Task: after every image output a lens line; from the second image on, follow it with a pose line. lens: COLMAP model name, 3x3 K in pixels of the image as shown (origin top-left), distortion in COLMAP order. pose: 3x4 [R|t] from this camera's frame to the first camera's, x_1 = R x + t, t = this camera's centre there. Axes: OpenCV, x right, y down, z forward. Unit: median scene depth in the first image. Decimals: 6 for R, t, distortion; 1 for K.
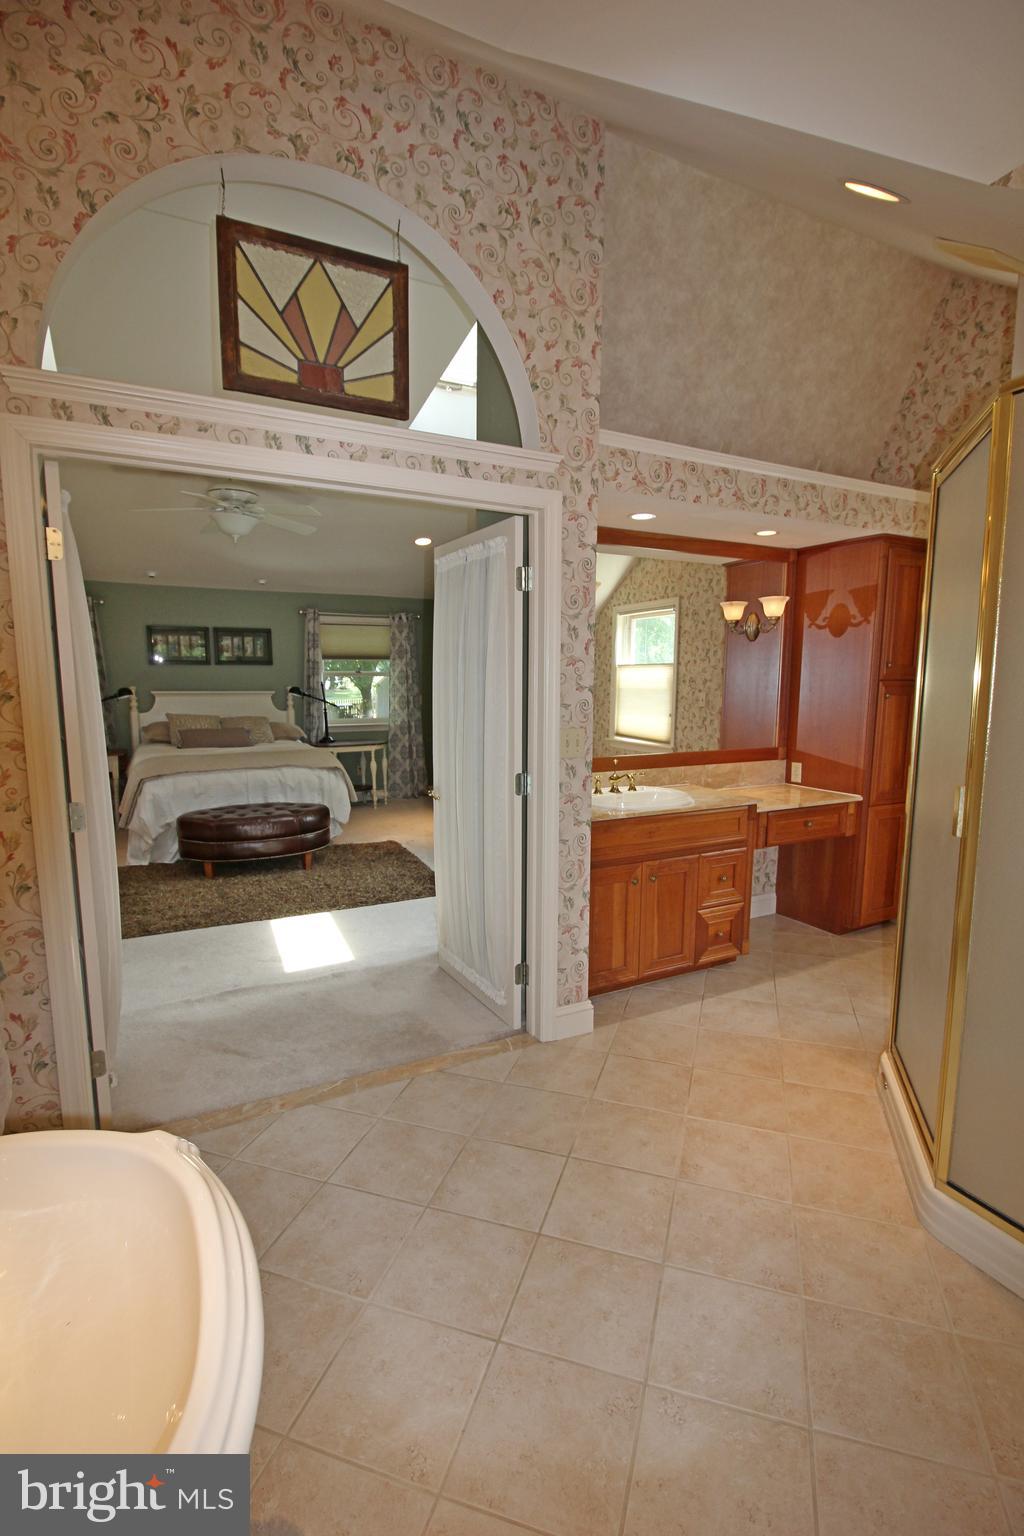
lens RADIAL K [[712.6, 0, 522.0], [0, 712.6, 778.0], [0, 0, 1]] dist [0.000848, 0.000059]
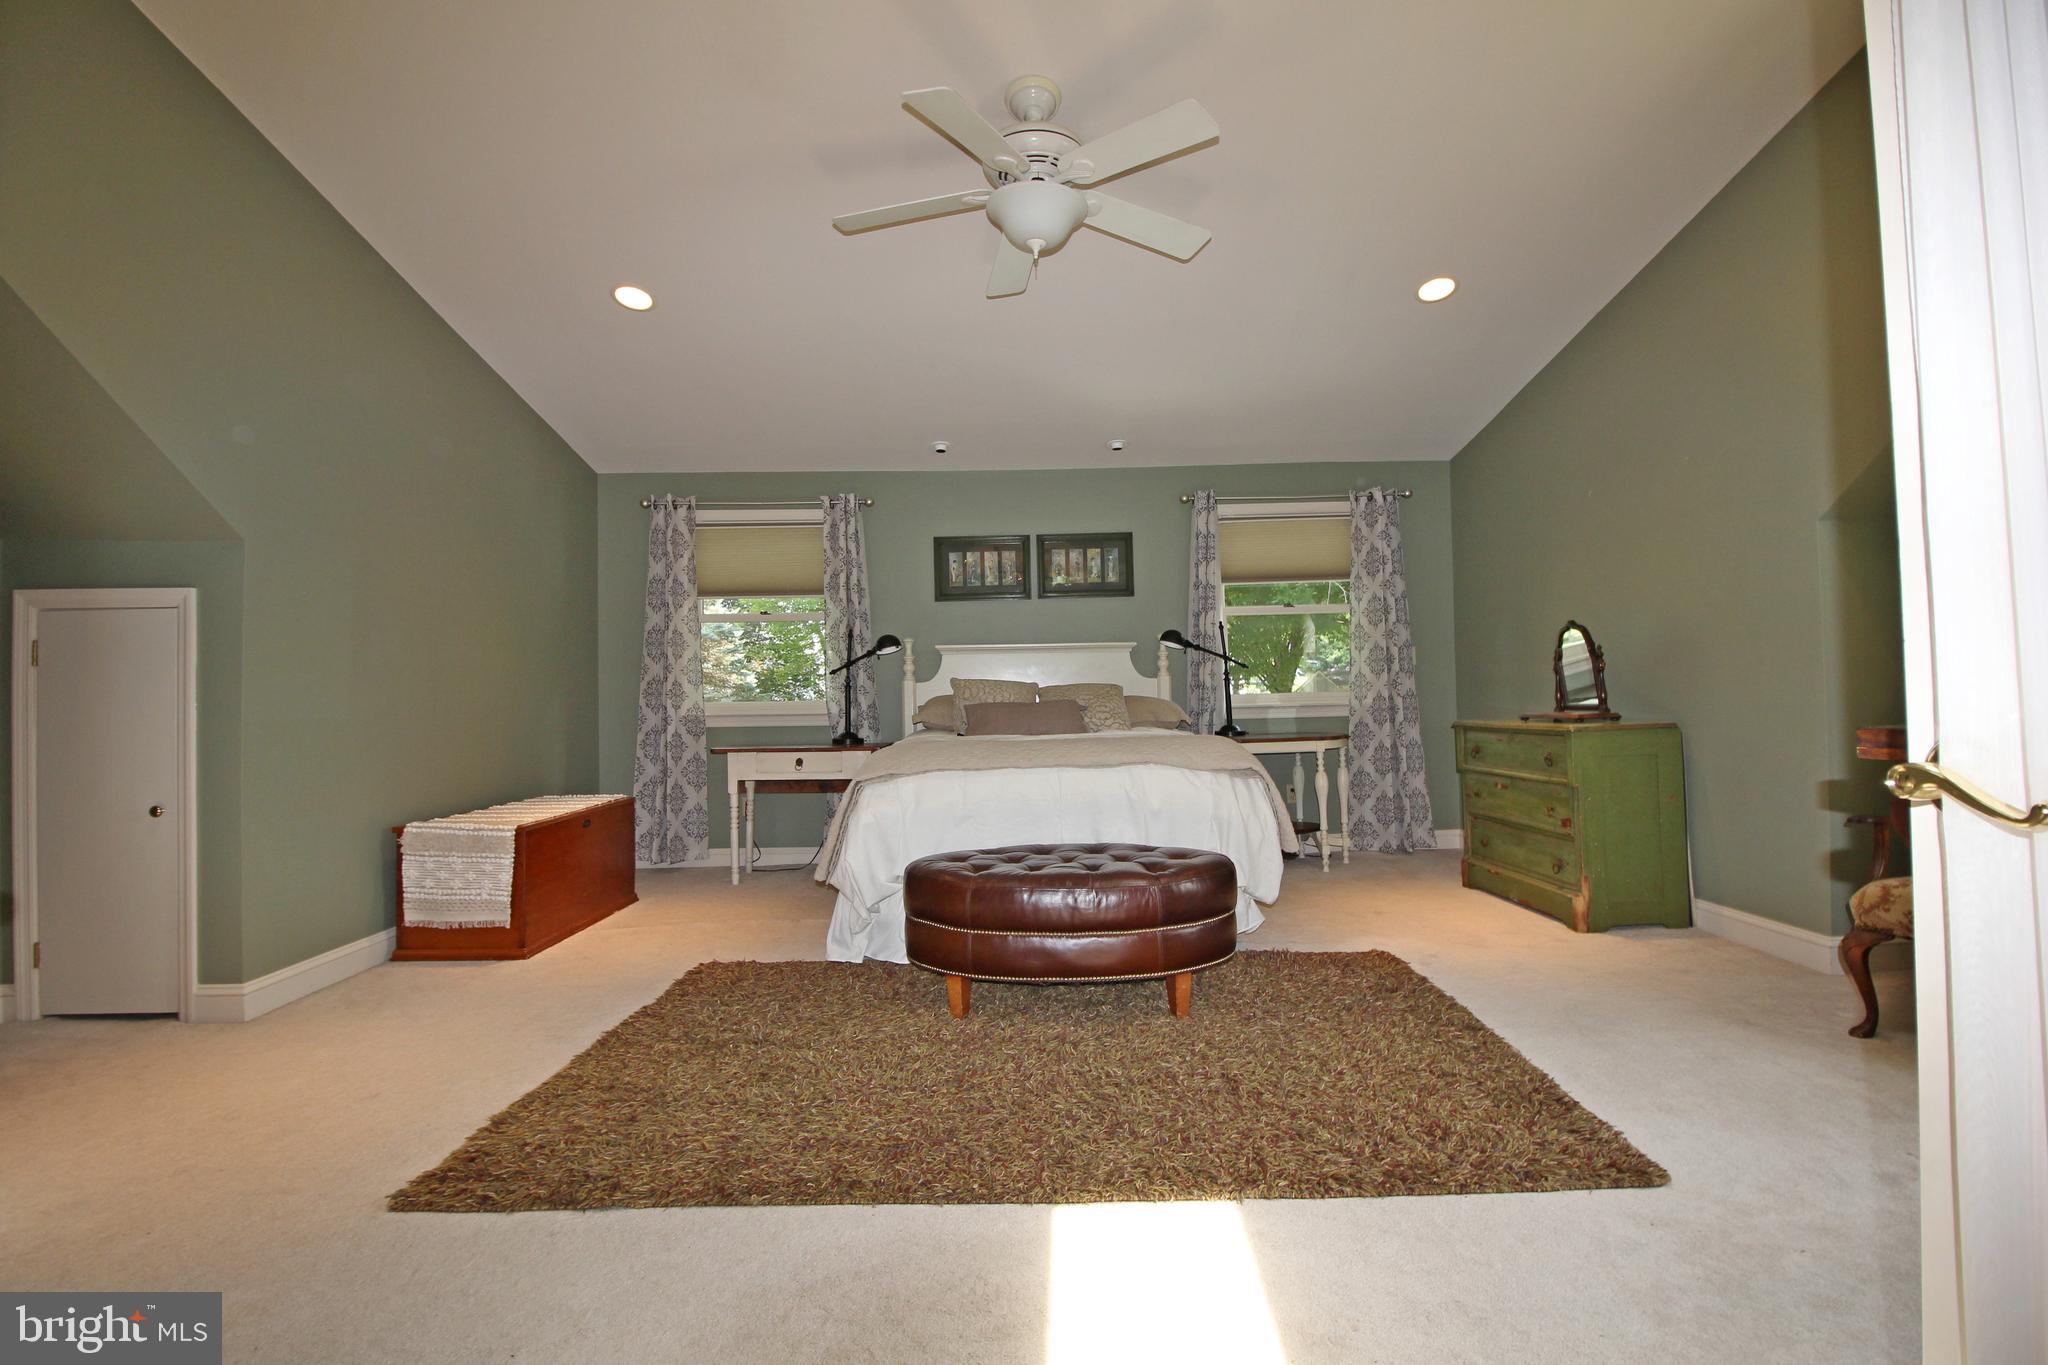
lens RADIAL K [[950.1, 0, 1041.3], [0, 950.1, 672.4], [0, 0, 1]] dist [0.000848, 0.000059]
pose [[0.896042, -0.035610, -0.442540, -0.096898], [-0.036559, 0.987475, -0.153483, 0.017395], [0.442463, 0.153706, 0.883517, 0.351108]]
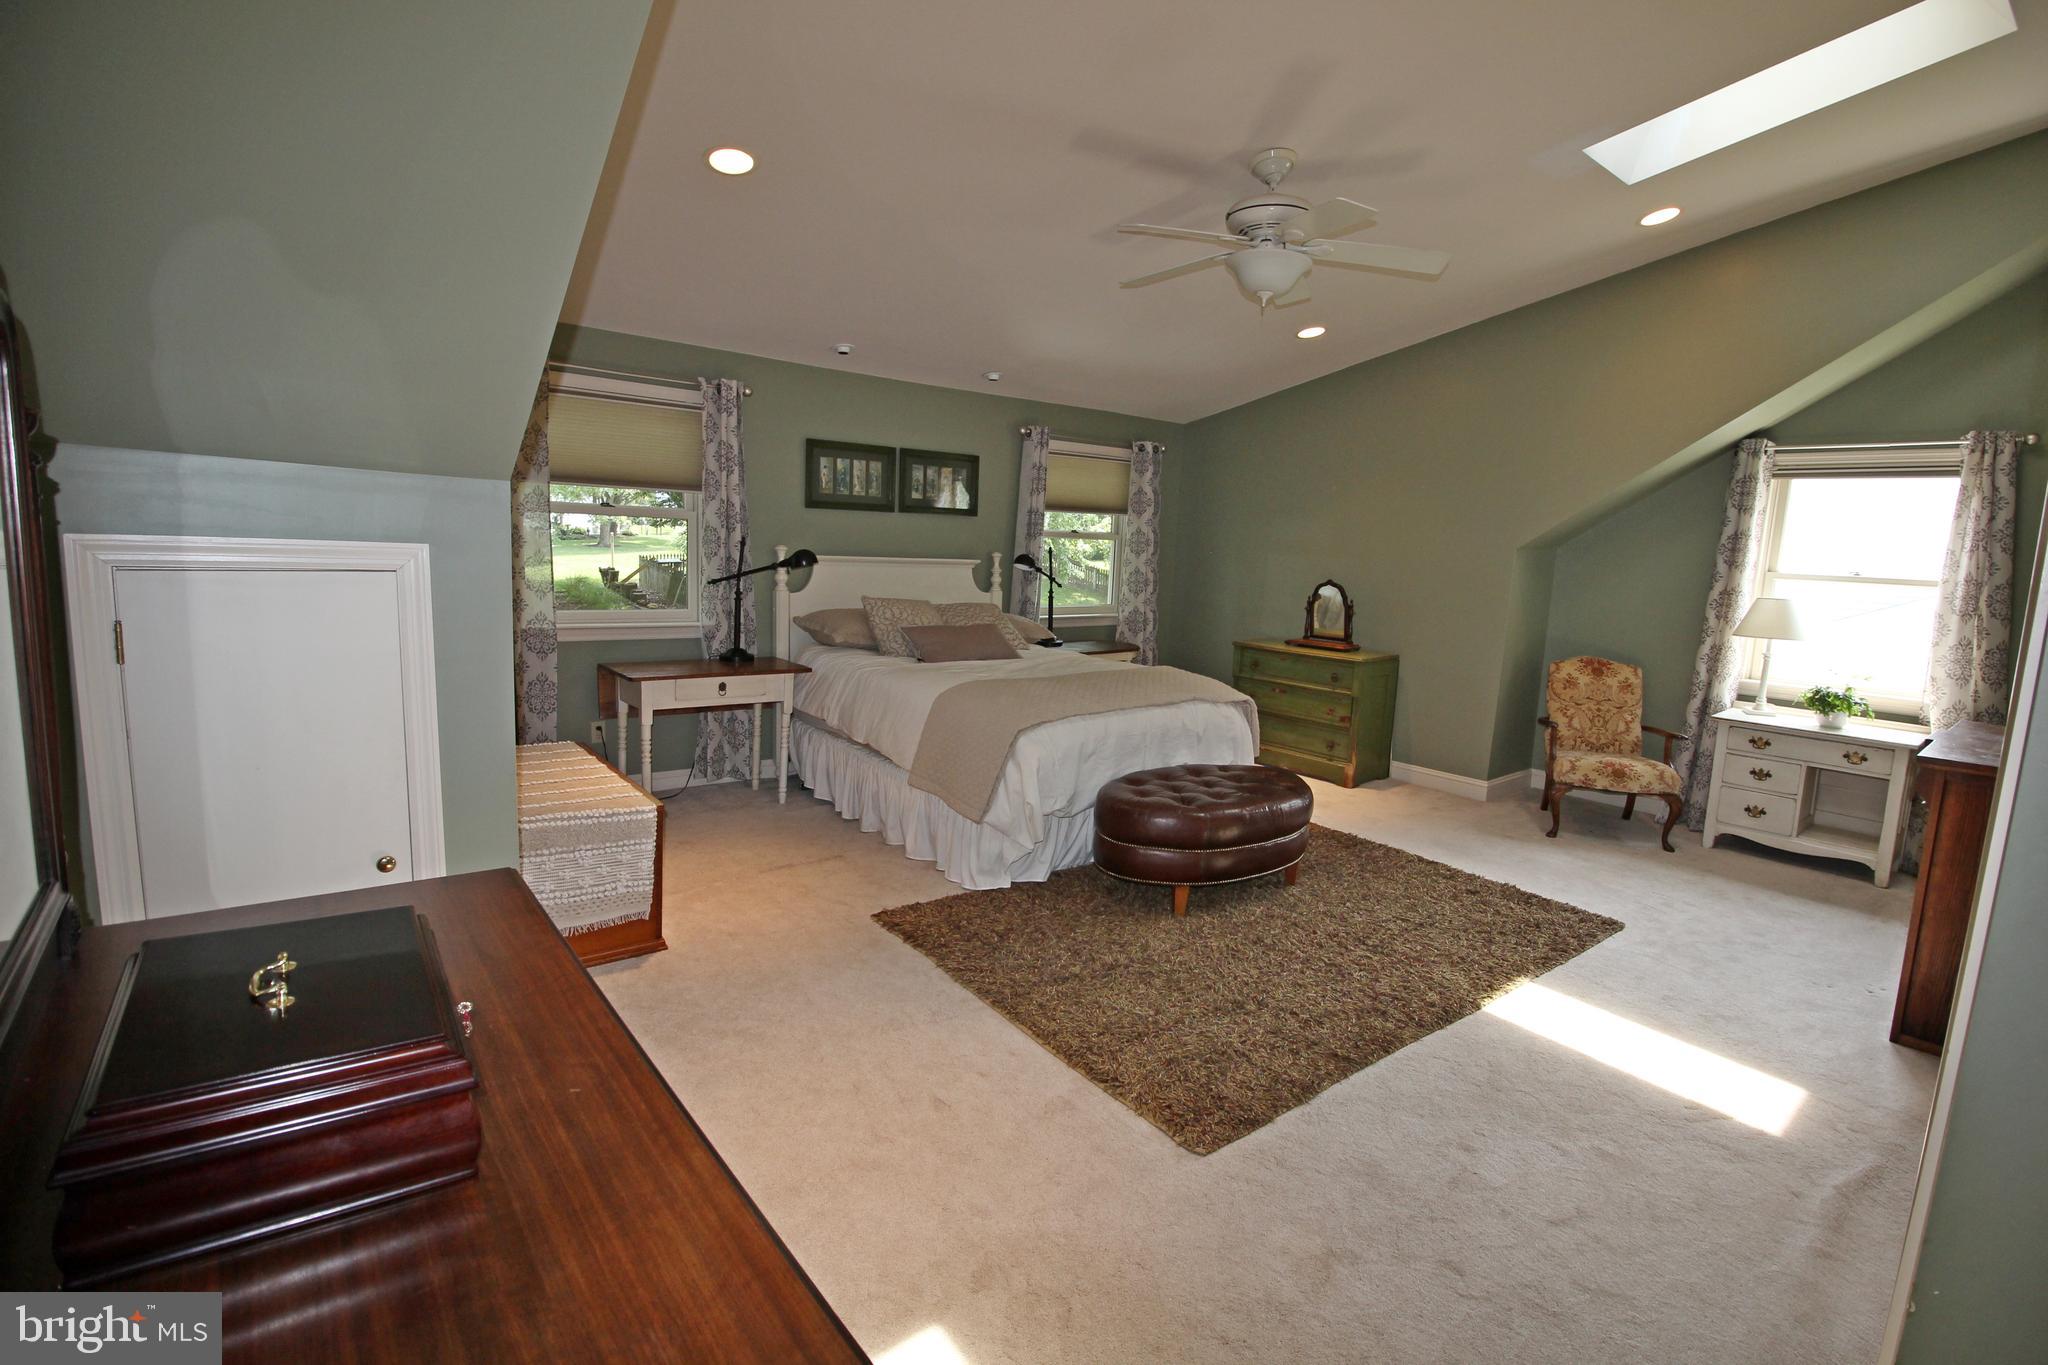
lens RADIAL K [[950.1, 0, 1041.3], [0, 950.1, 672.4], [0, 0, 1]] dist [0.000848, 0.000059]
pose [[0.976507, 0.007841, 0.215342, -0.505688], [-0.009775, 0.999921, 0.007915, -0.036427], [-0.215263, -0.009834, 0.976507, 0.222536]]
